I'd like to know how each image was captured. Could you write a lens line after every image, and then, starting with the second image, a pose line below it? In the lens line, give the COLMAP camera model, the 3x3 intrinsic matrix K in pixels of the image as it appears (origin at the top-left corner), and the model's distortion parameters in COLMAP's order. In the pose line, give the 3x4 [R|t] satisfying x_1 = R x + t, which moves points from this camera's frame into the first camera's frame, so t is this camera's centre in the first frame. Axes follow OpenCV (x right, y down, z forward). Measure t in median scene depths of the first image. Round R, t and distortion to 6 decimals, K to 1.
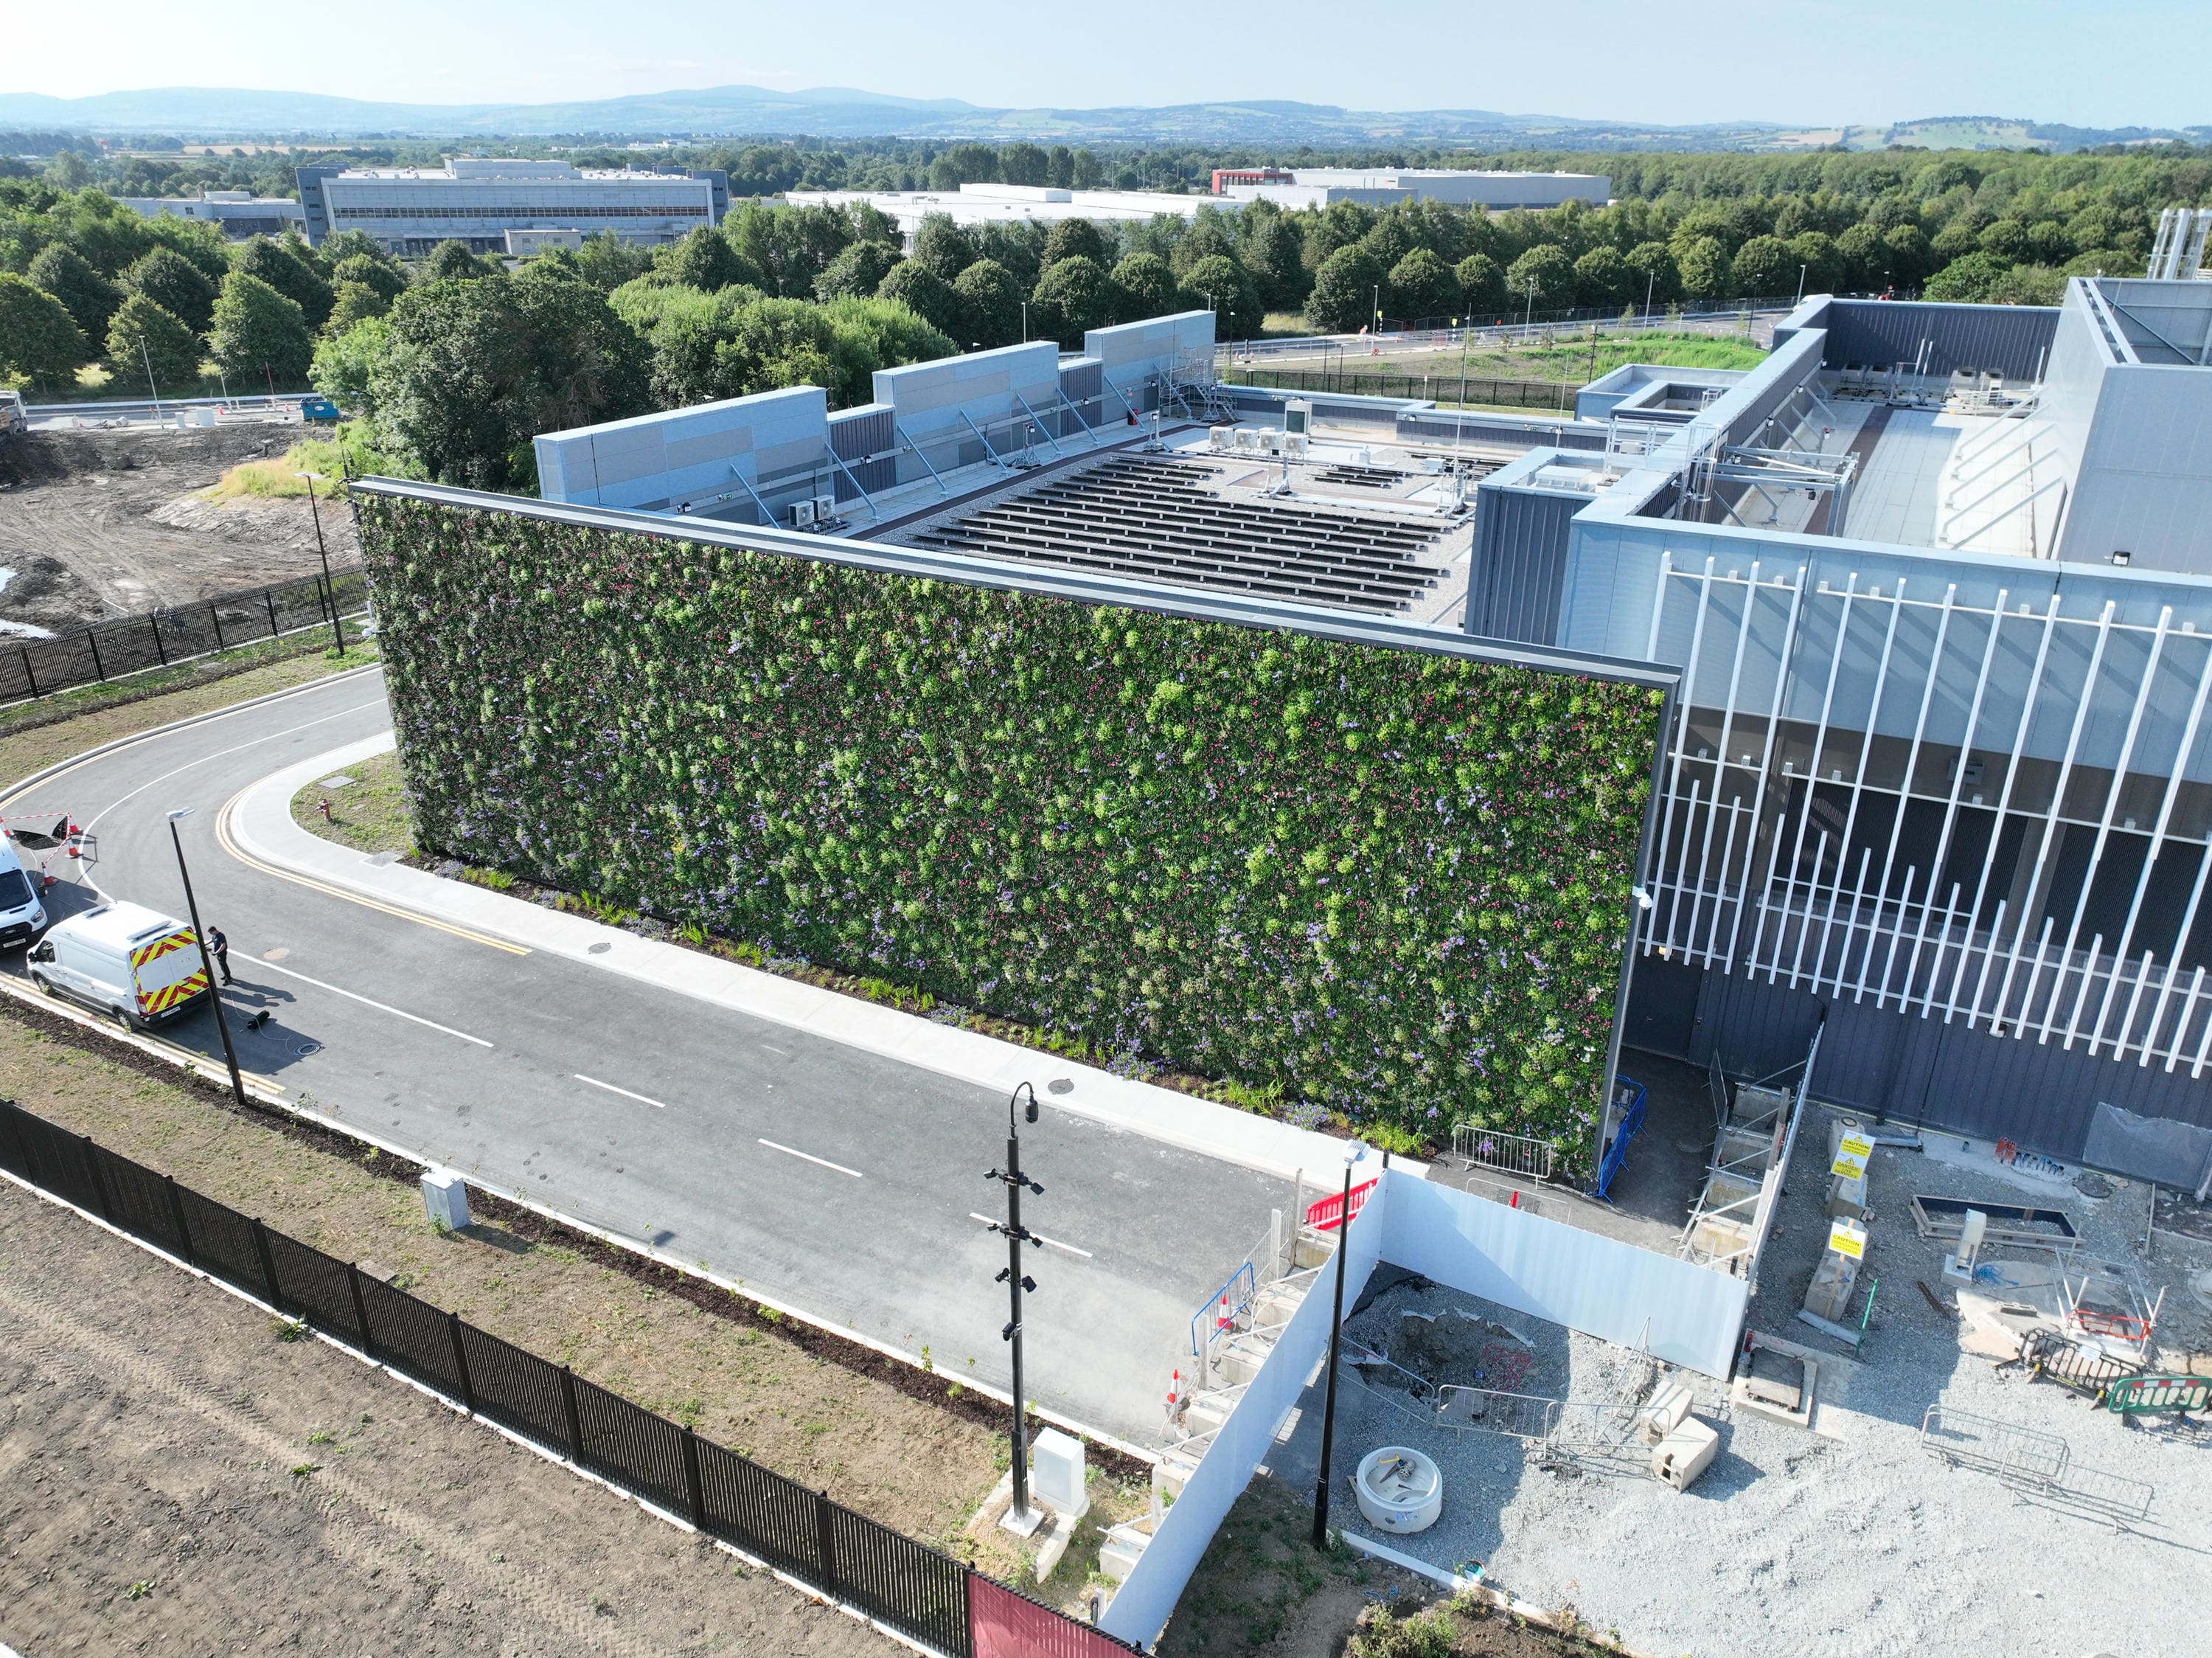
lens RADIAL K [[1572.1, 0, 1107.5], [0, 1572.1, 837.9], [0, 0, 1]] dist [-0.003031, 0.029658]
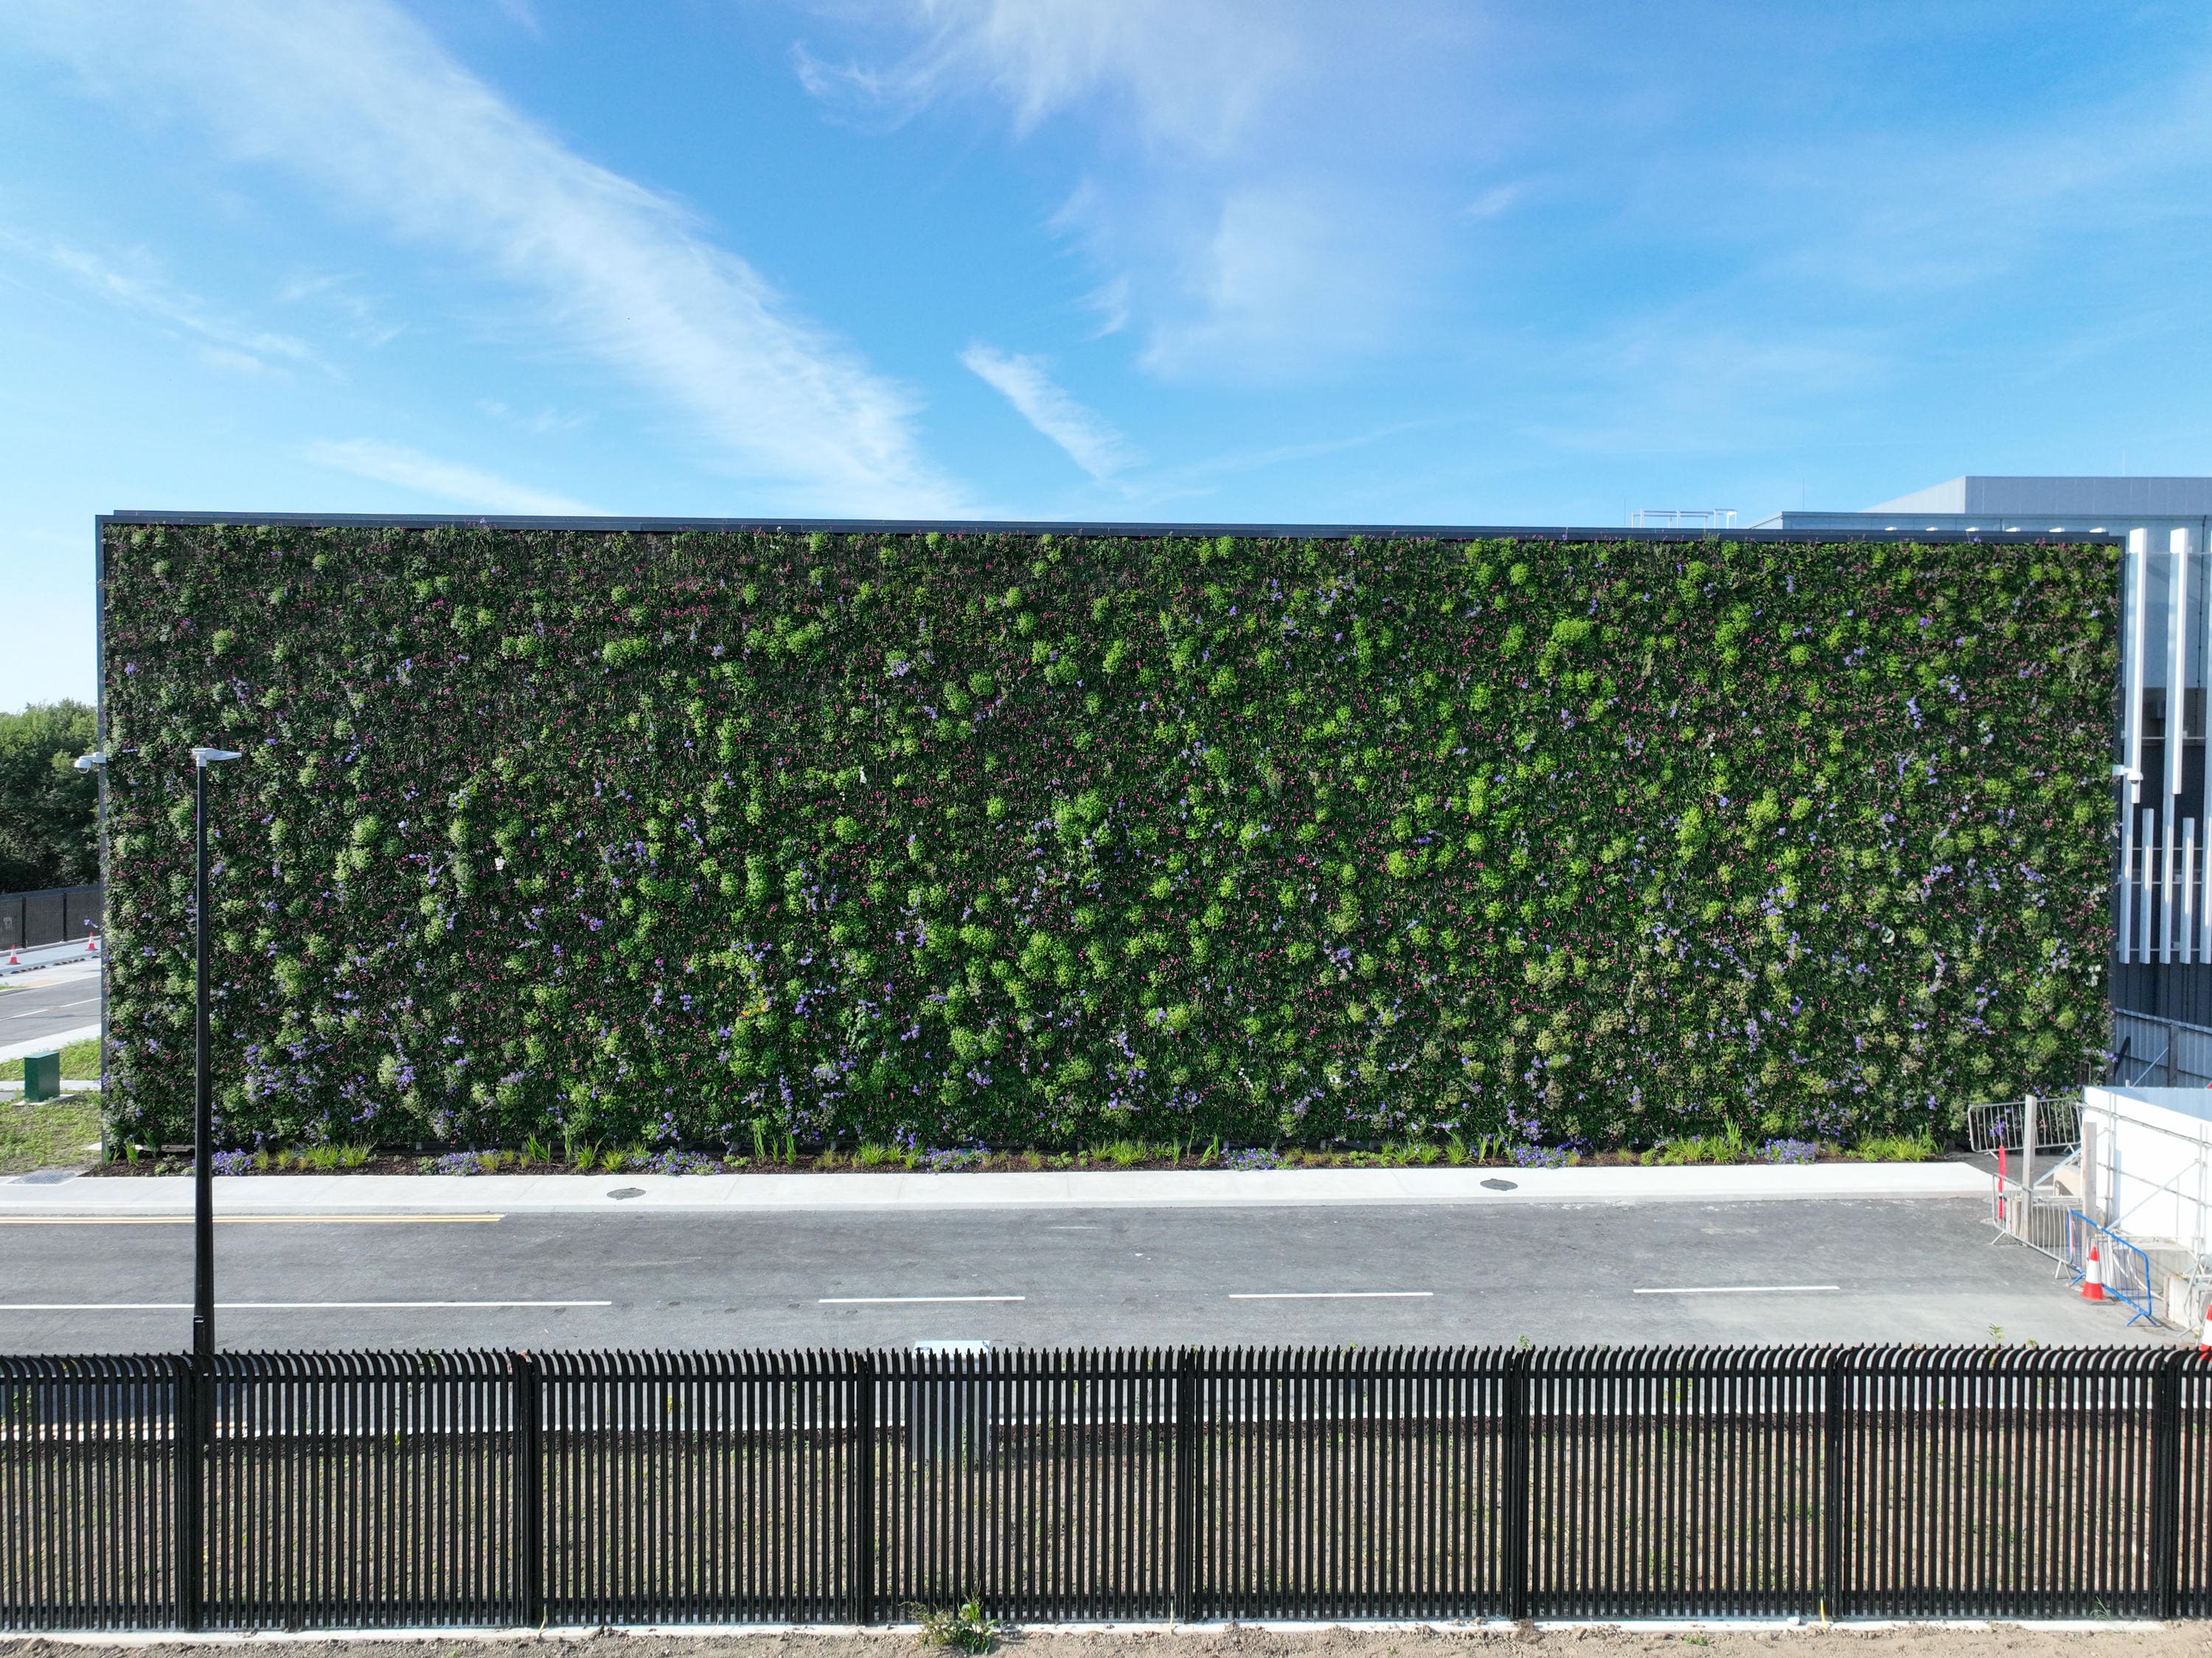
lens RADIAL K [[1572.1, 0, 1105.4], [0, 1572.1, 829.0], [0, 0, 1]] dist [-0.003031, 0.029658]
pose [[0.862799, -0.016694, 0.505271, -0.539885], [0.206341, 0.924044, -0.321817, 0.200016], [-0.461520, 0.381921, 0.800709, 0.439213]]
